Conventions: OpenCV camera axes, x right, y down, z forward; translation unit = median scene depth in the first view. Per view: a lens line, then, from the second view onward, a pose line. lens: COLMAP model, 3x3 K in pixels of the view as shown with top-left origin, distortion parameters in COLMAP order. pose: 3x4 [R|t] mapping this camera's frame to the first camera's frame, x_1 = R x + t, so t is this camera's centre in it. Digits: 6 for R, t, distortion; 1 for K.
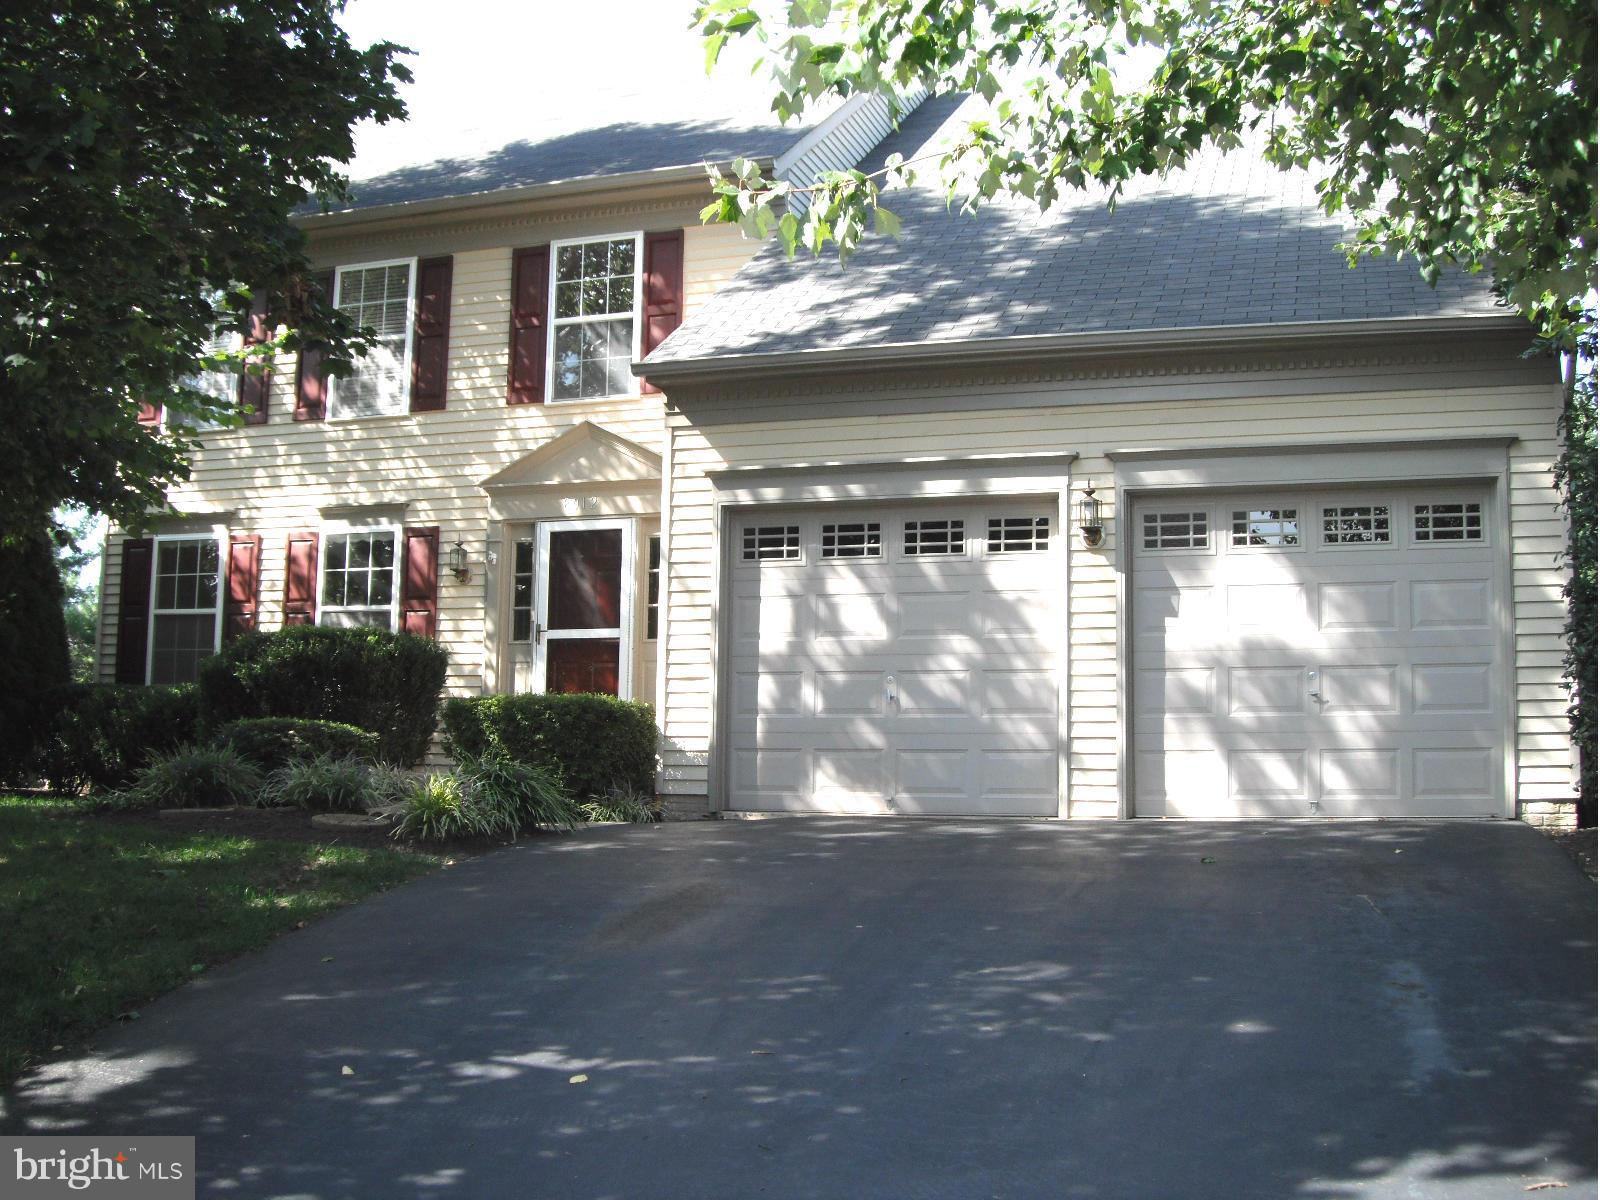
lens RADIAL K [[1723.8, 0, 801.4], [0, 1723.8, 572.4], [0, 0, 1]] dist [-0.227255, 0.015846]
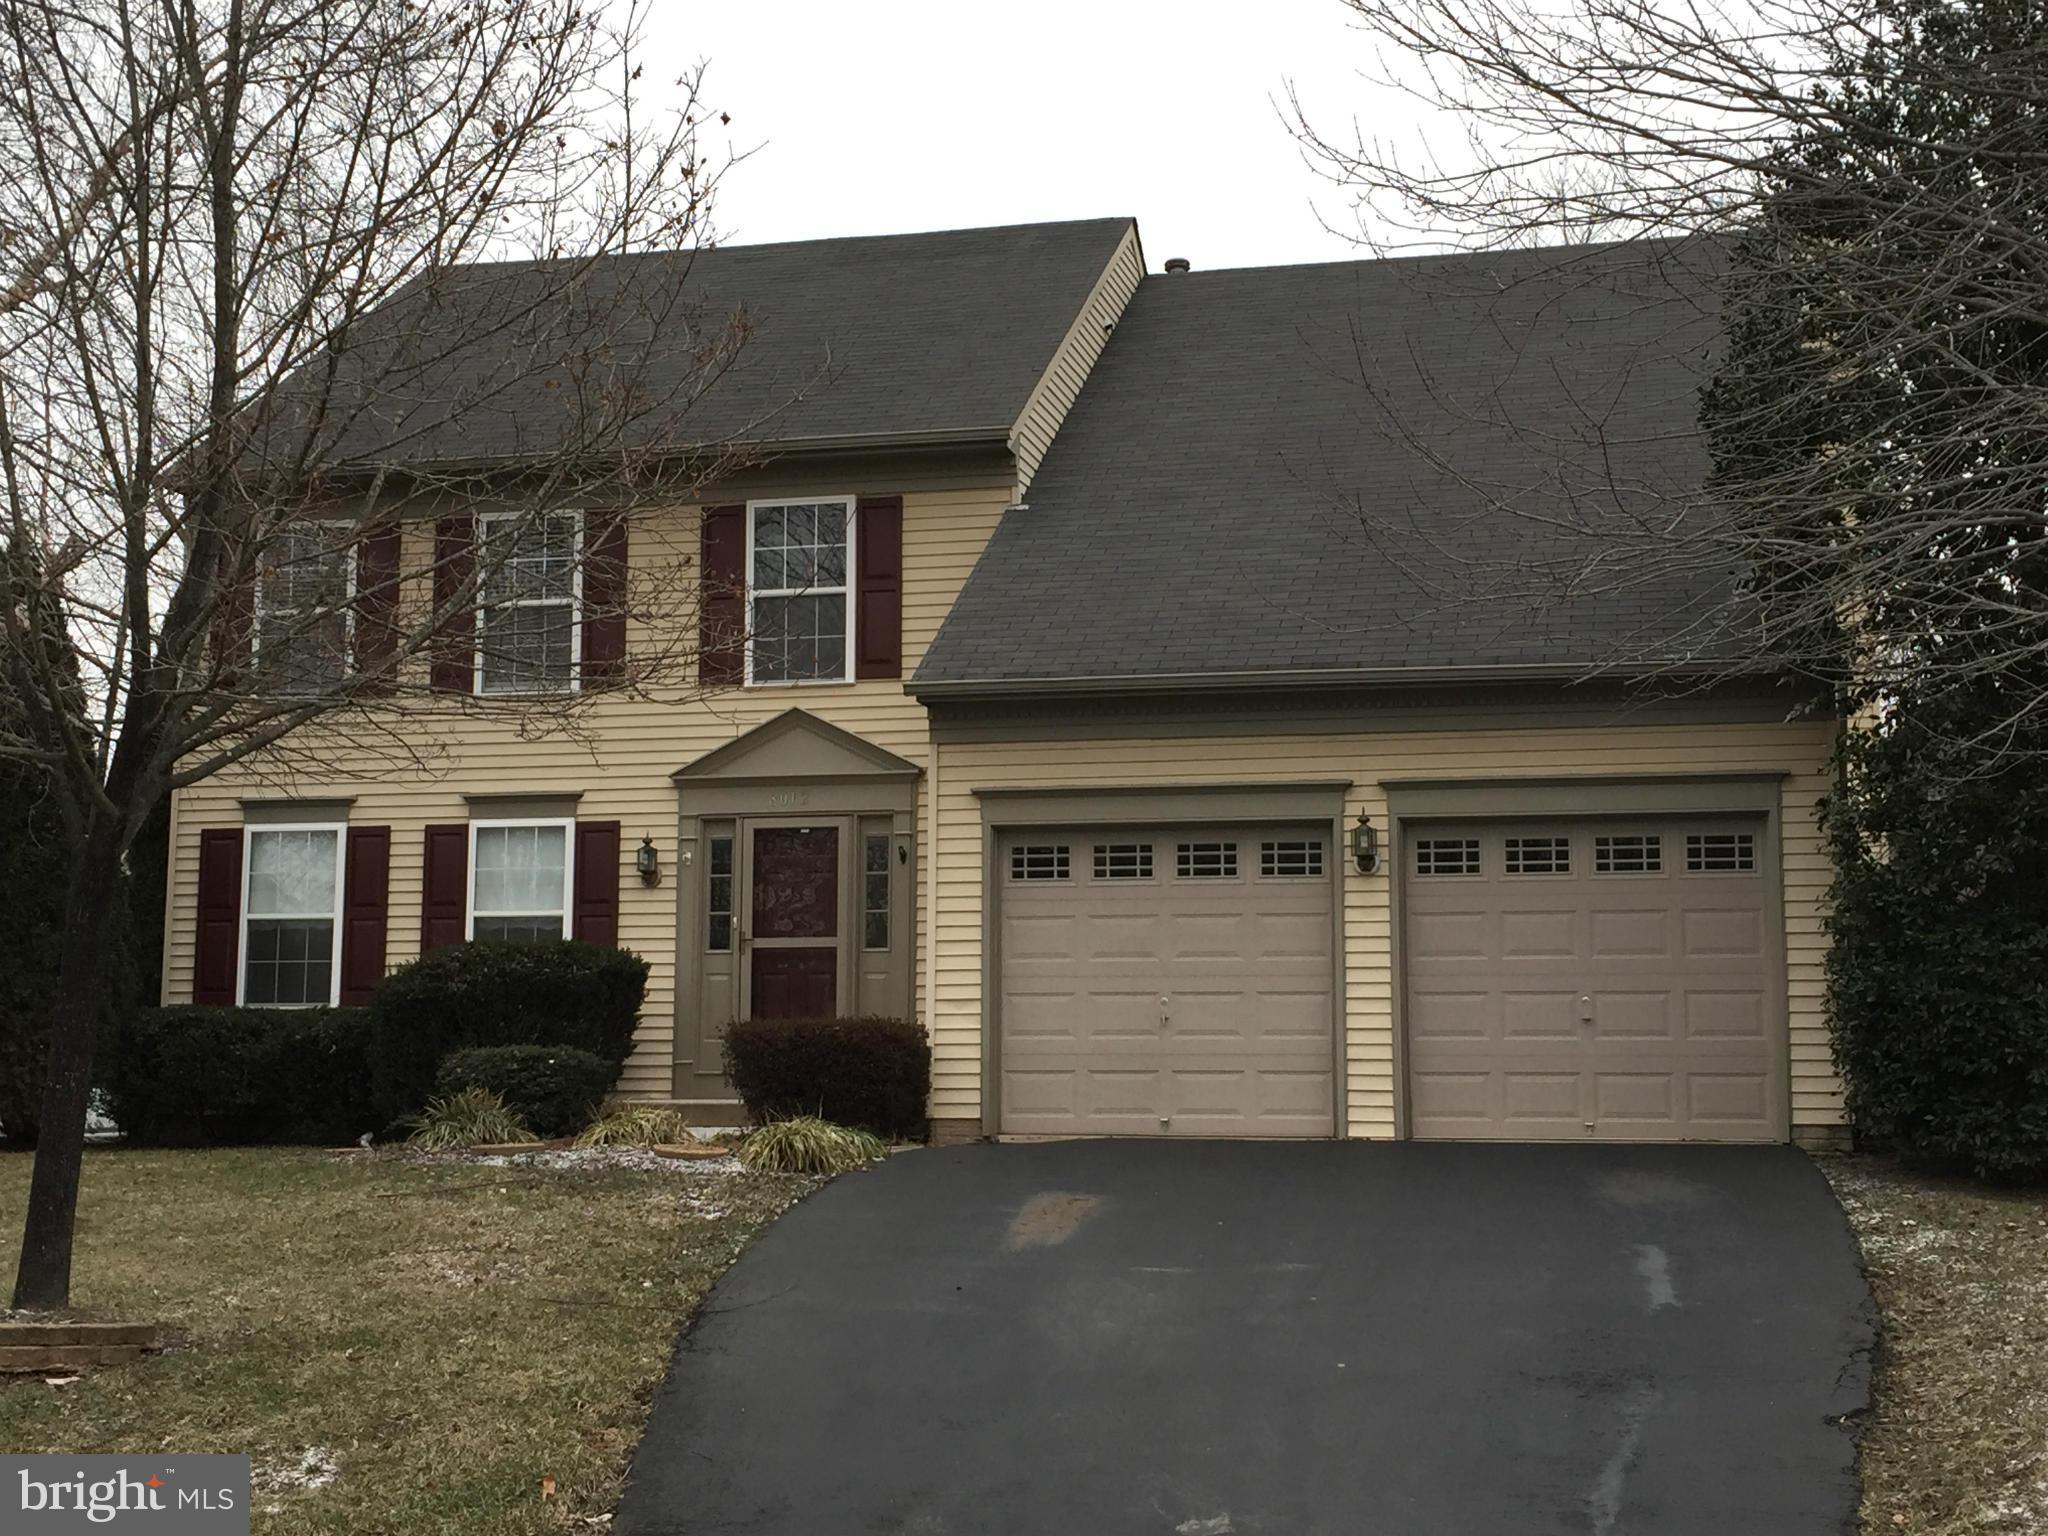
lens RADIAL K [[2647.7, 0, 1024.0], [0, 2647.7, 768.0], [0, 0, 1]] dist [0.016547, -0.001710]
pose [[0.996983, 0.001446, 0.077601, -0.143142], [-0.001134, 0.999991, -0.004067, -0.064402], [-0.077606, 0.003967, 0.996976, -0.512264]]
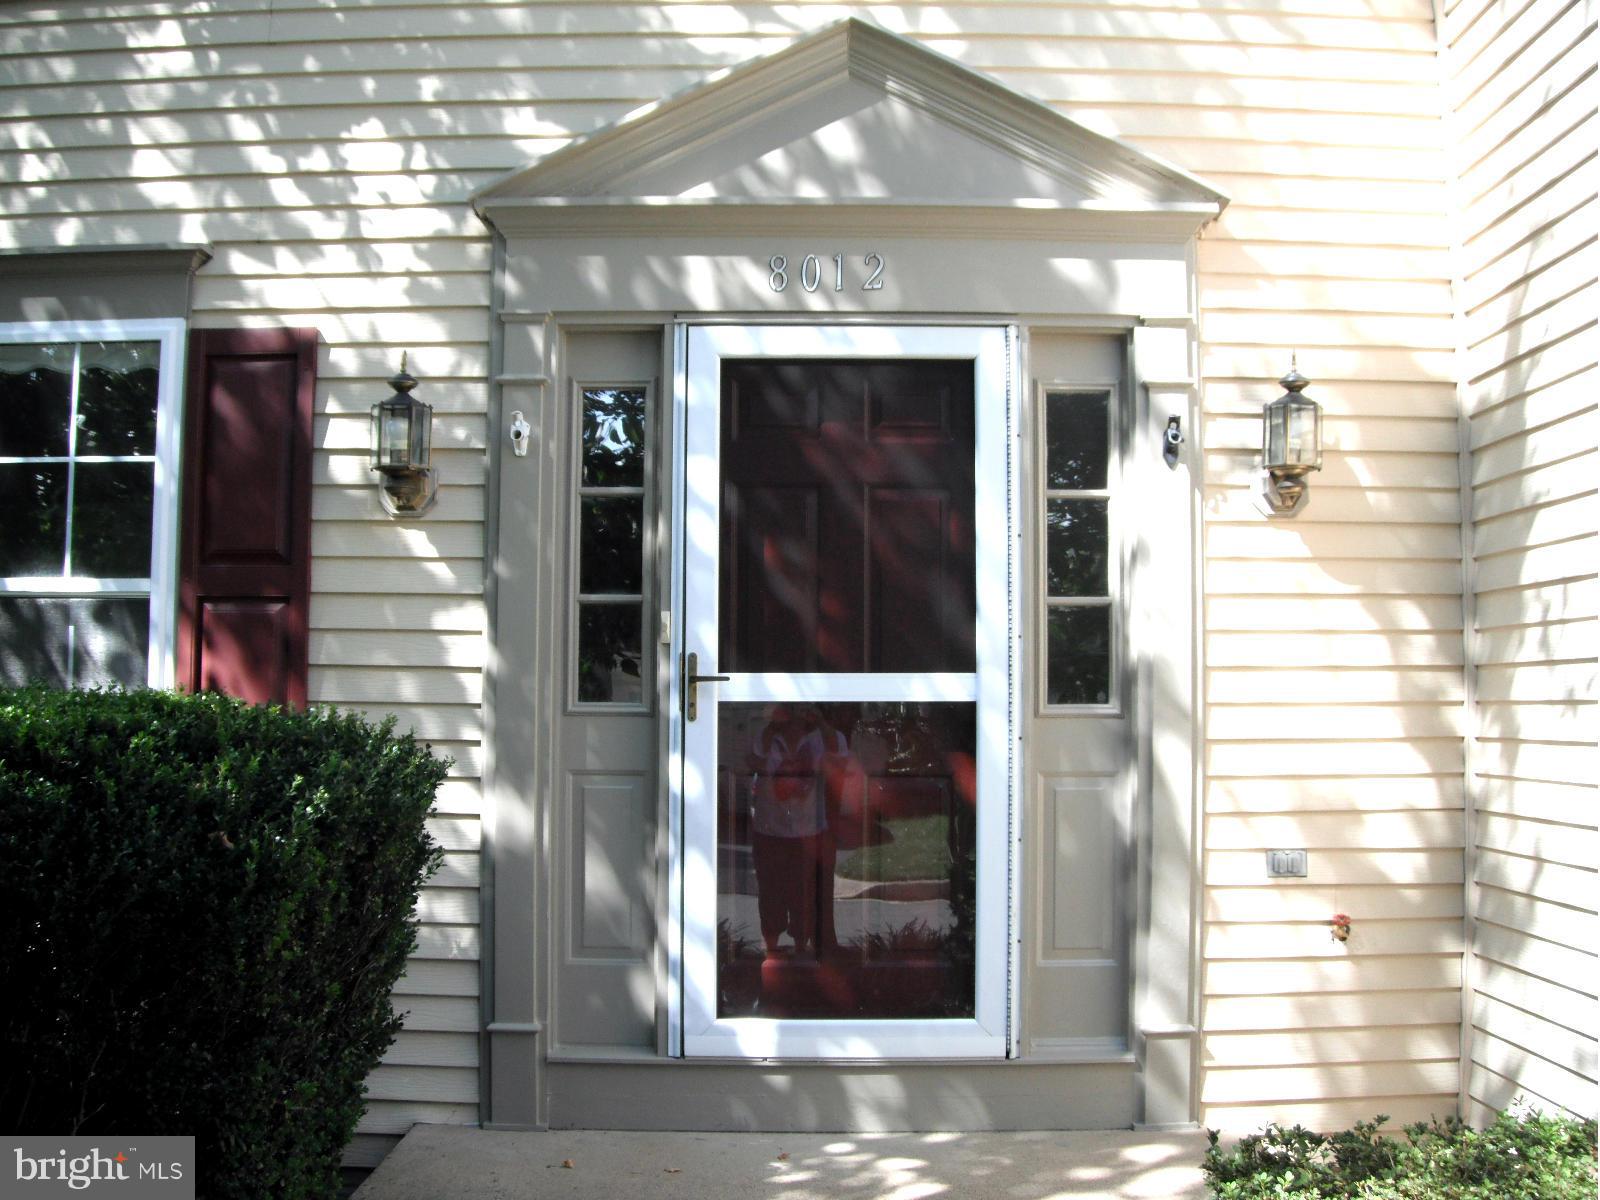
lens RADIAL K [[1723.8, 0, 801.4], [0, 1723.8, 572.4], [0, 0, 1]] dist [-0.227255, 0.015846]
pose [[0.952248, 0.015645, 0.304926, -0.288569], [-0.030215, 0.998613, 0.043122, 0.001845], [-0.303828, -0.050276, 0.951399, 0.887586]]
